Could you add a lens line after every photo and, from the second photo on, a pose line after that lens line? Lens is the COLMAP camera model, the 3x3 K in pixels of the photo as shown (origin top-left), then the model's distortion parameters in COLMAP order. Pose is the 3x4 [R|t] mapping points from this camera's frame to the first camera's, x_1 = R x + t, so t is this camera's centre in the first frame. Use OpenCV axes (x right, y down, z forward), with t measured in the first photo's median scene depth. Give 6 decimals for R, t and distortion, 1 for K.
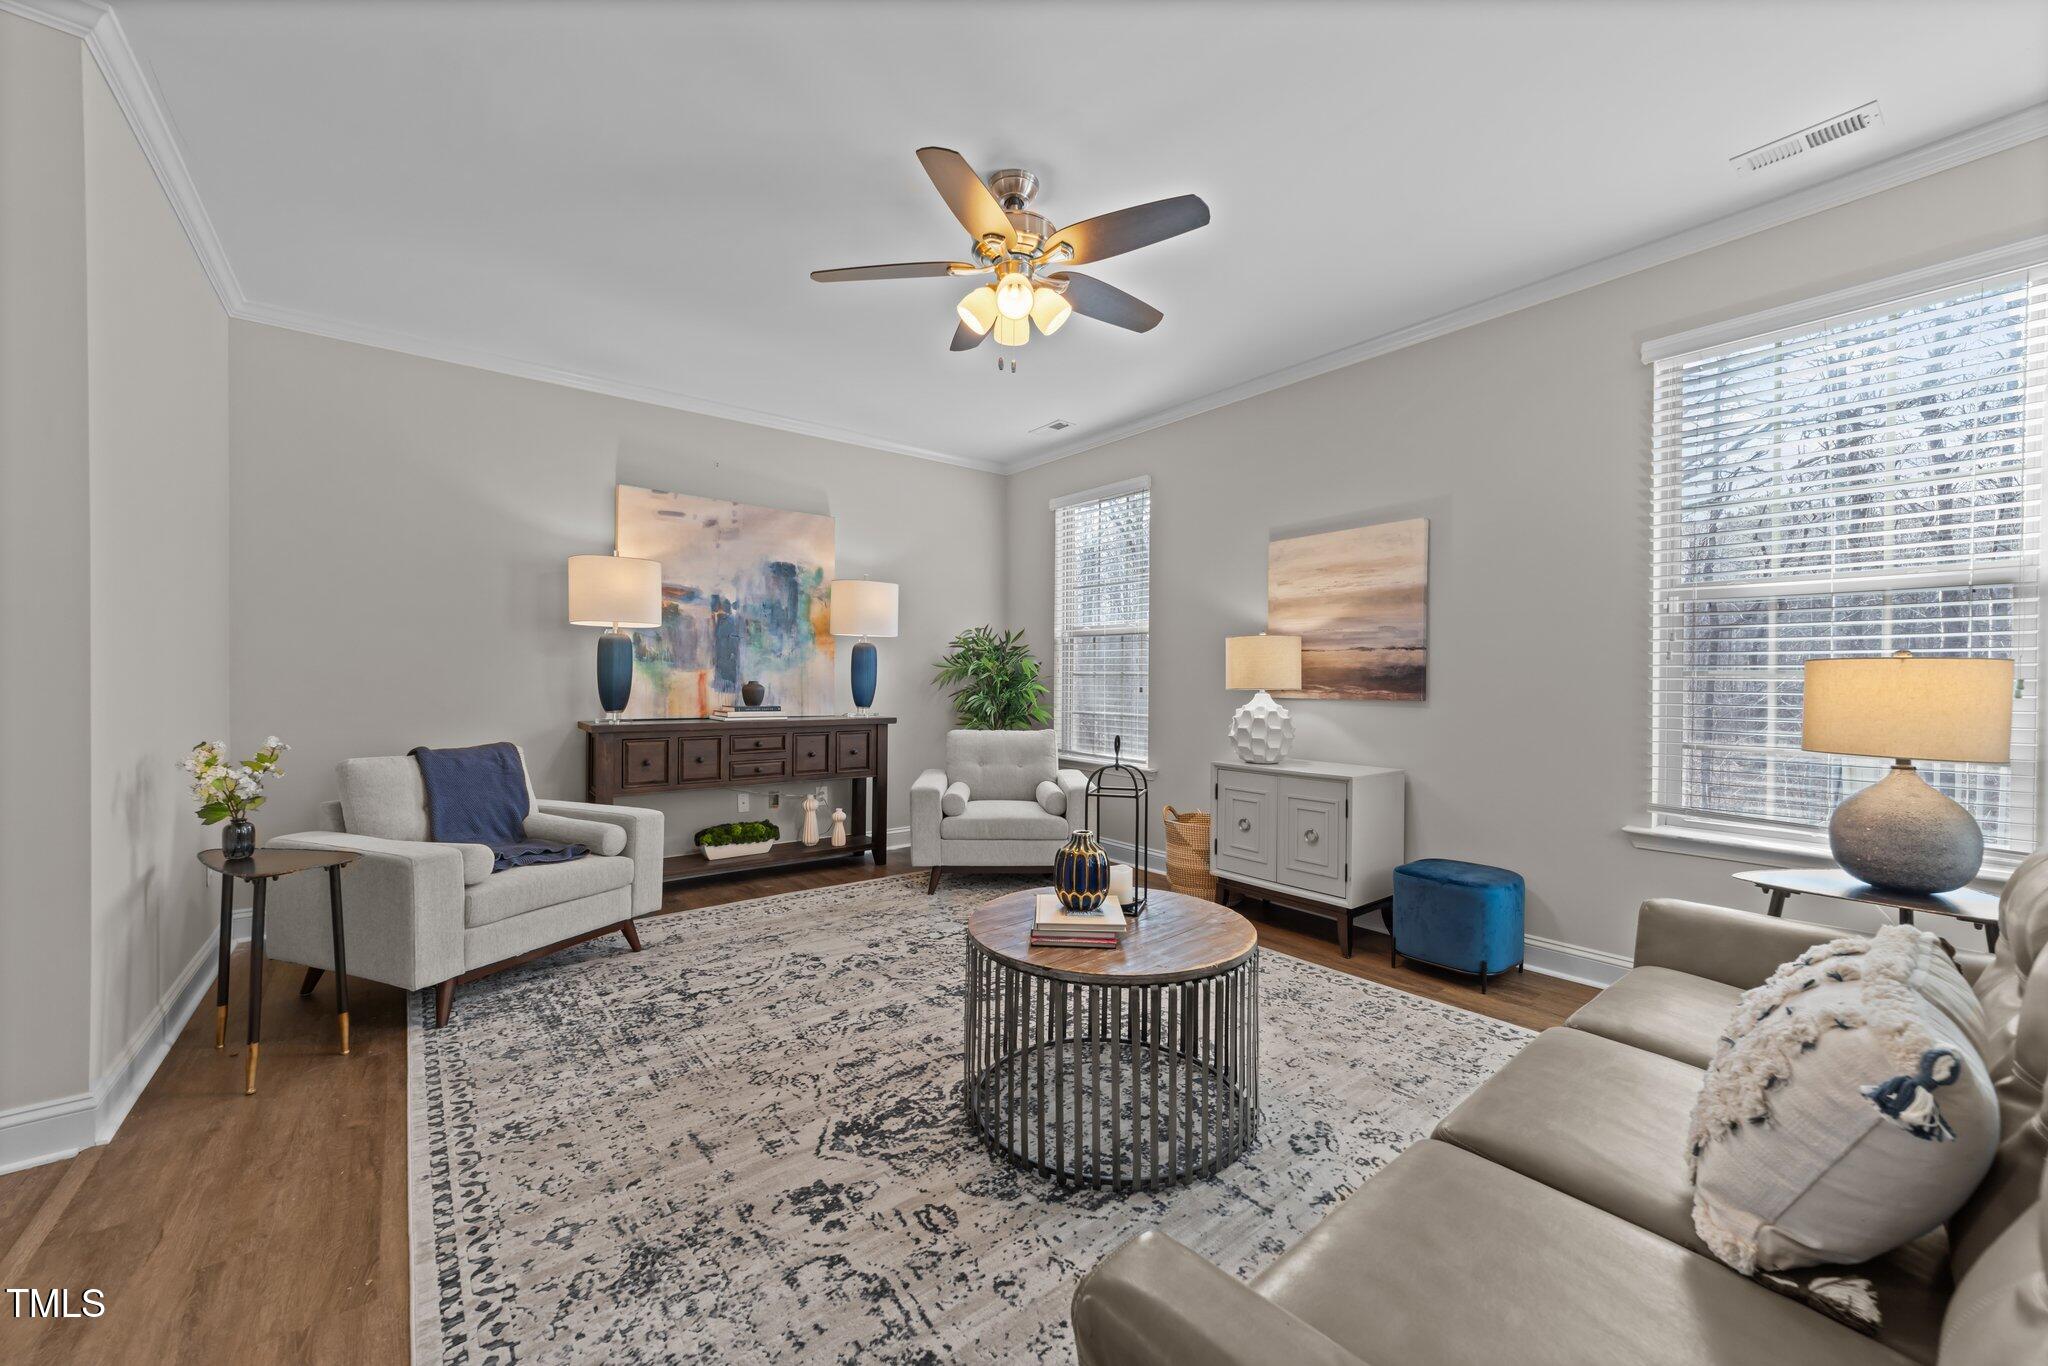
lens RADIAL K [[791.4, 0, 1024.0], [0, 791.4, 683.0], [0, 0, 1]] dist [-0.016793, 0.000249]
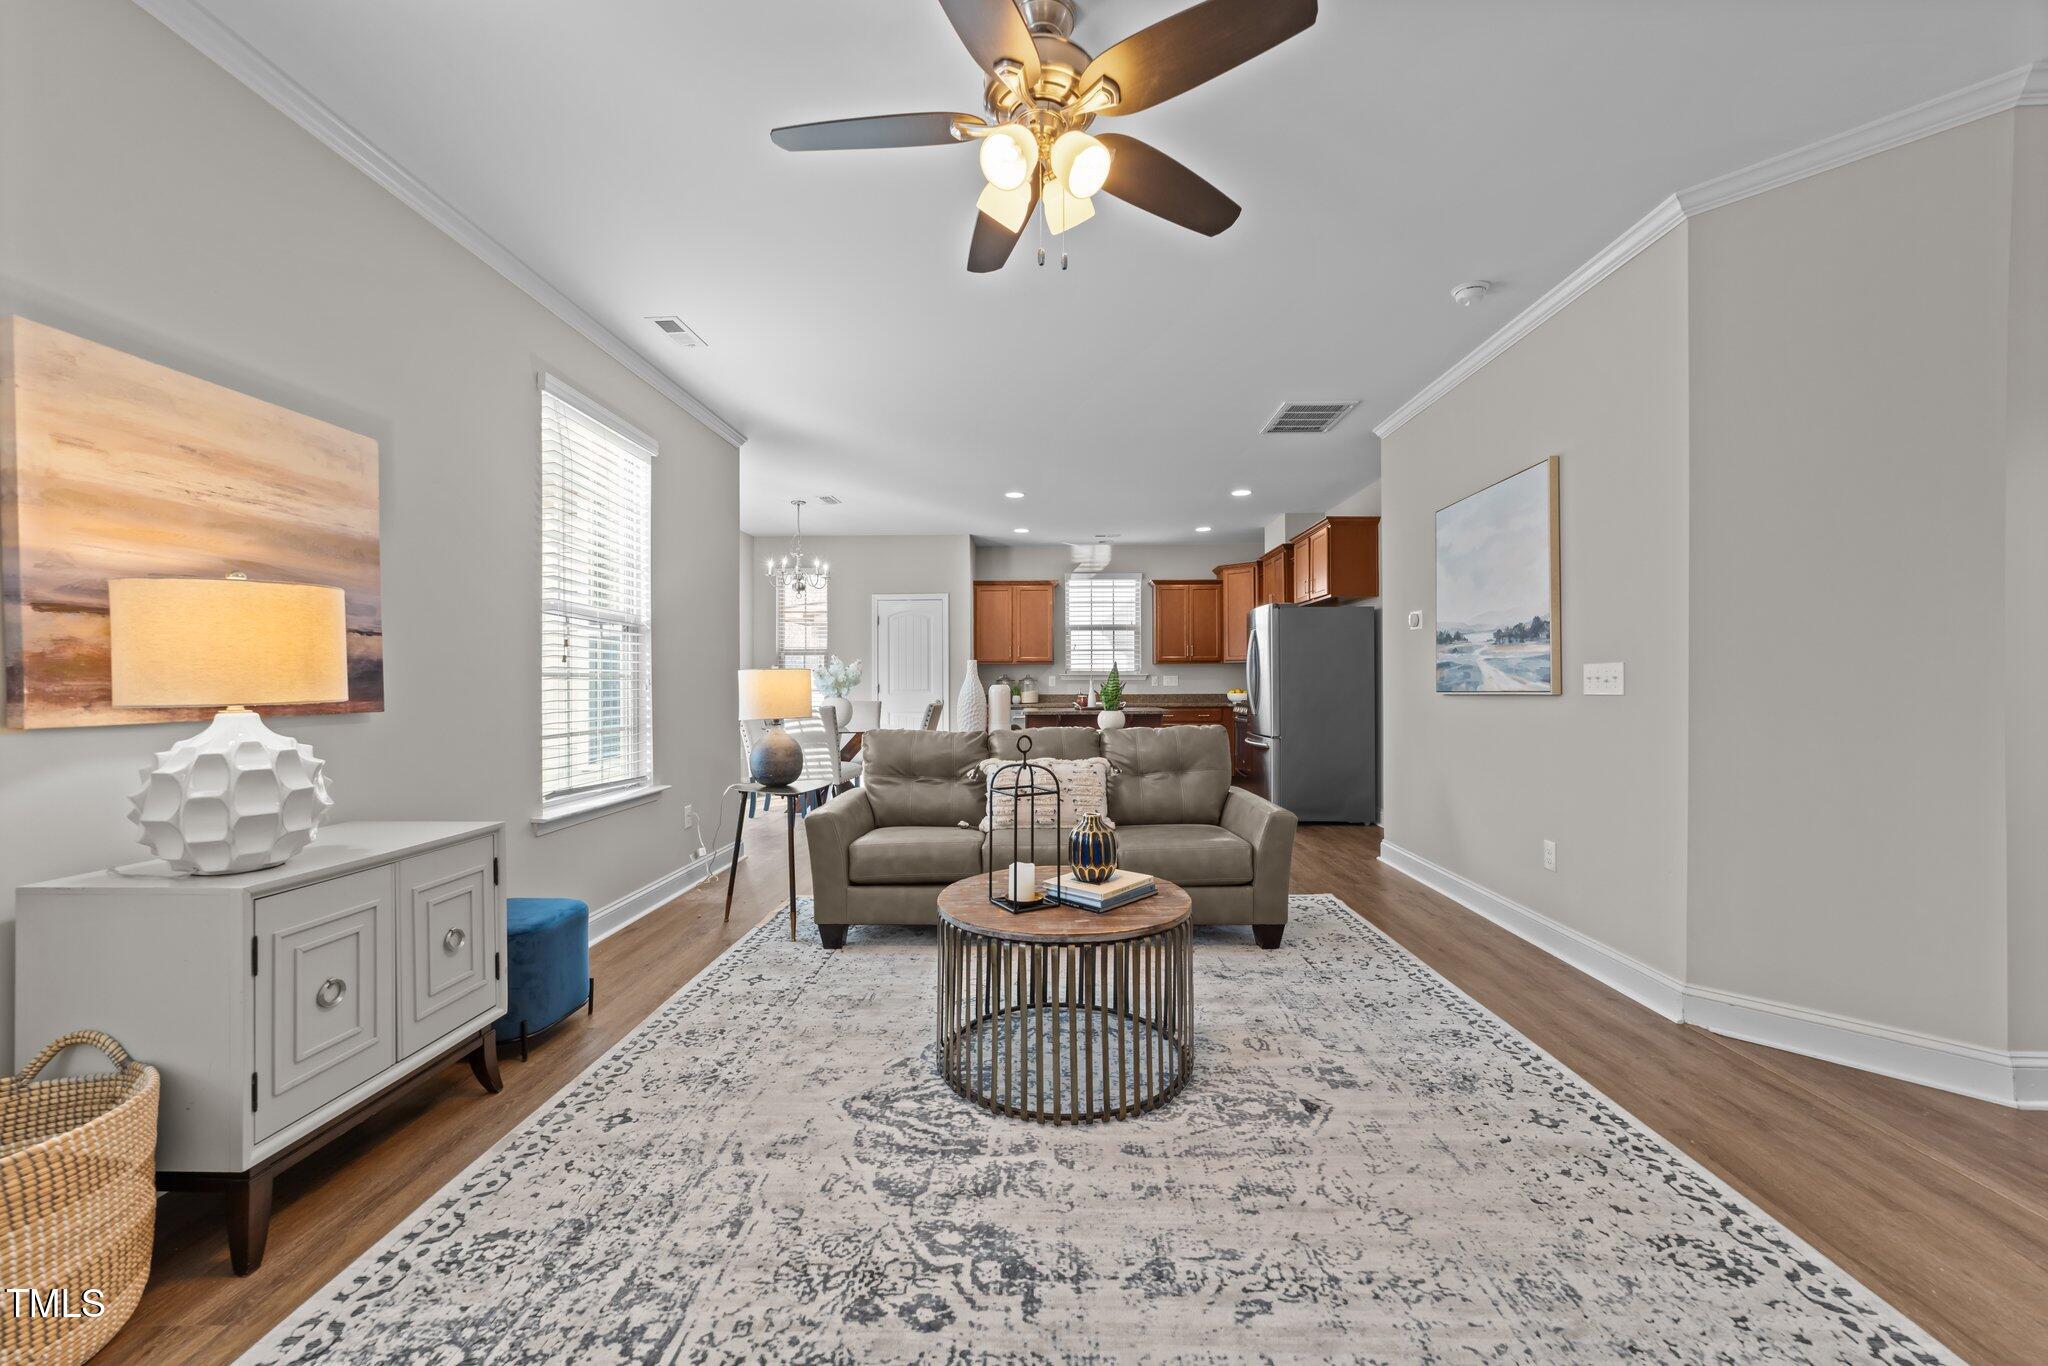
lens RADIAL K [[791.4, 0, 1024.0], [0, 791.4, 683.0], [0, 0, 1]] dist [-0.016793, 0.000249]
pose [[-0.765603, -0.002163, 0.643310, -0.483615], [0.002283, 0.999979, 0.006079, -0.006800], [-0.643309, 0.006123, -0.765582, 1.600181]]
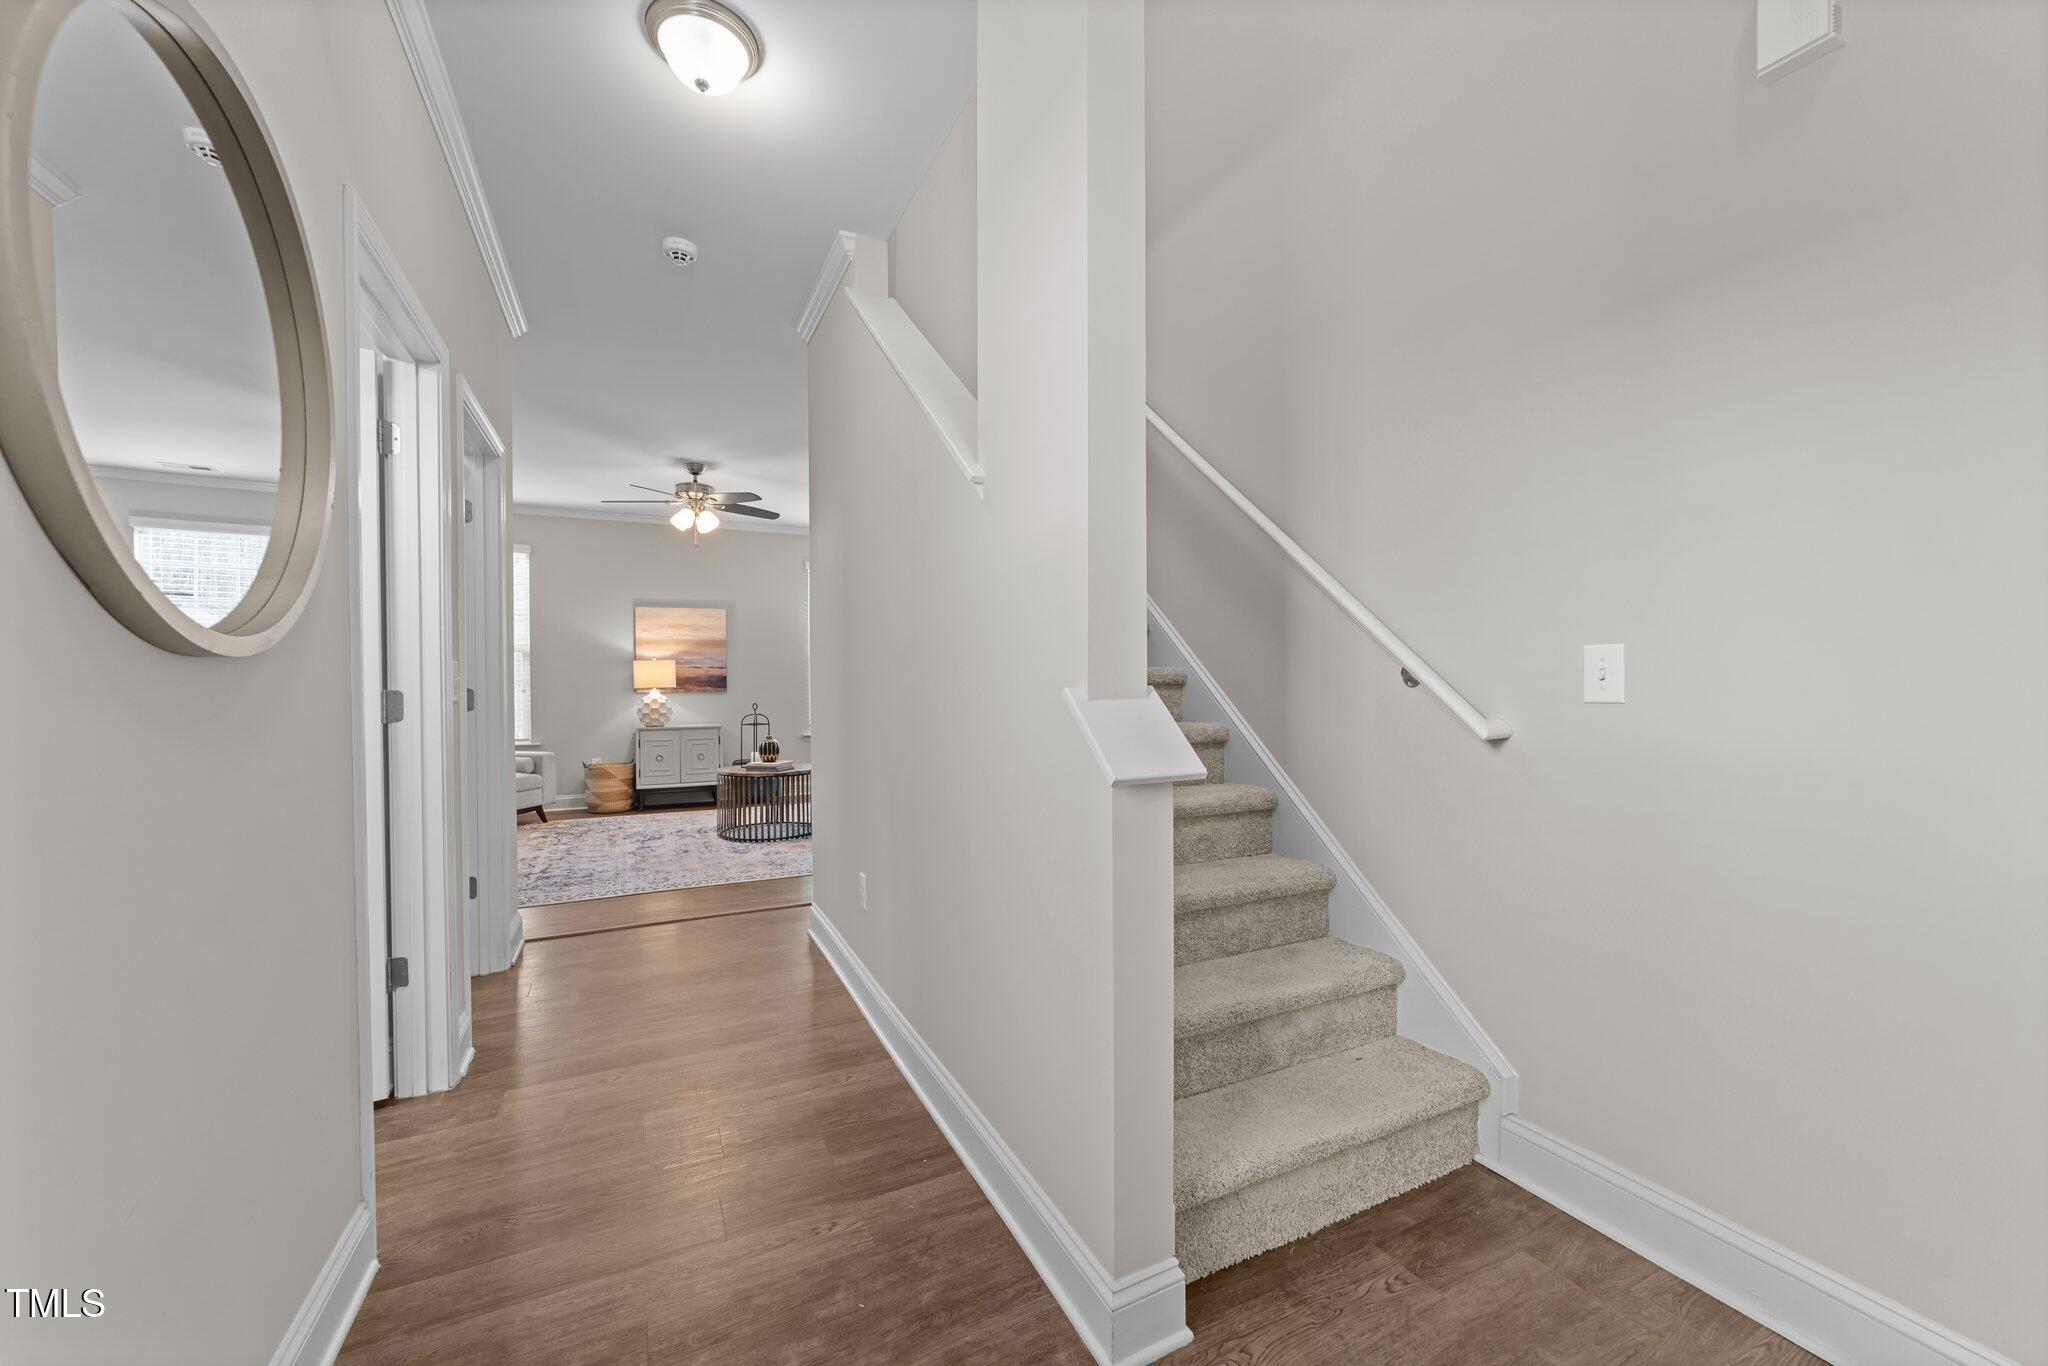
lens RADIAL K [[783.0, 0, 1024.0], [0, 783.0, 683.0], [0, 0, 1]] dist [0.001752, 0.000115]
pose [[0.202891, -0.002202, 0.979199, -2.073247], [0.014363, 0.999897, -0.000727, 0.017367], [-0.979096, 0.014212, 0.202902, -0.377453]]
